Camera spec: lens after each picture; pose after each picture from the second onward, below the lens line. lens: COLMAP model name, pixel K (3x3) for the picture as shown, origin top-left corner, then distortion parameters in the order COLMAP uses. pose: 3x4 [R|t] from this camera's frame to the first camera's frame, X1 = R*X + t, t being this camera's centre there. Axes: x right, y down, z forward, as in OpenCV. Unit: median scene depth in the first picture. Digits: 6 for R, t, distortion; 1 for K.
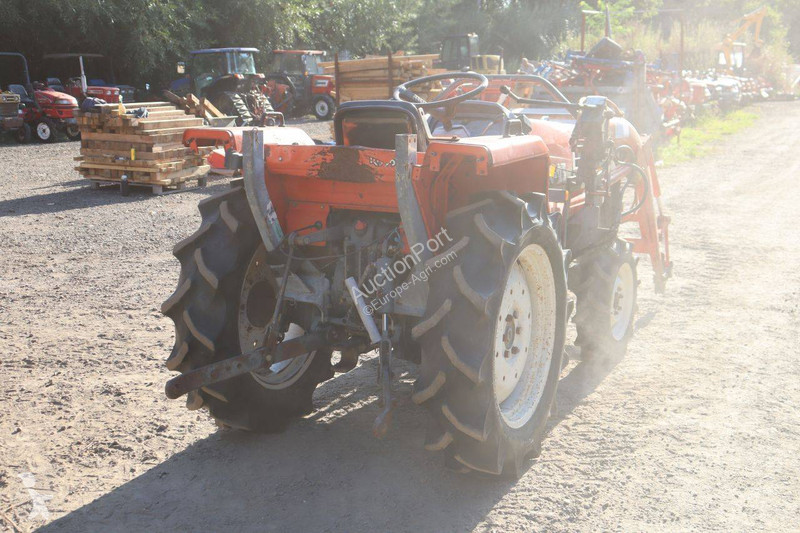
lens RADIAL K [[1117.8, 0, 400.0], [0, 1117.8, 266.5], [0, 0, 1]] dist [0.058137, 0.144303]
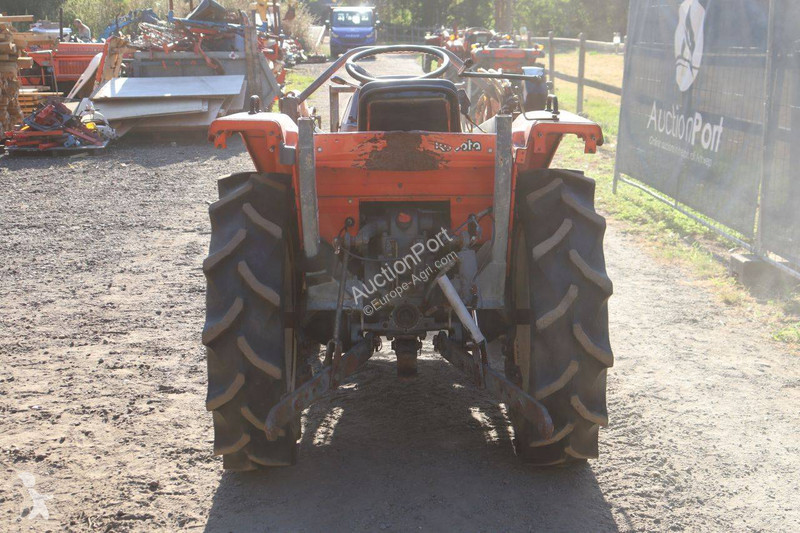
lens RADIAL K [[1224.3, 0, 400.0], [0, 1224.3, 266.5], [0, 0, 1]] dist [0.109914, 0.167085]
pose [[0.864674, -0.103080, 0.491644, -0.530050], [0.093611, 0.994640, 0.043902, -0.041426], [-0.493534, 0.008062, 0.869689, 0.138105]]
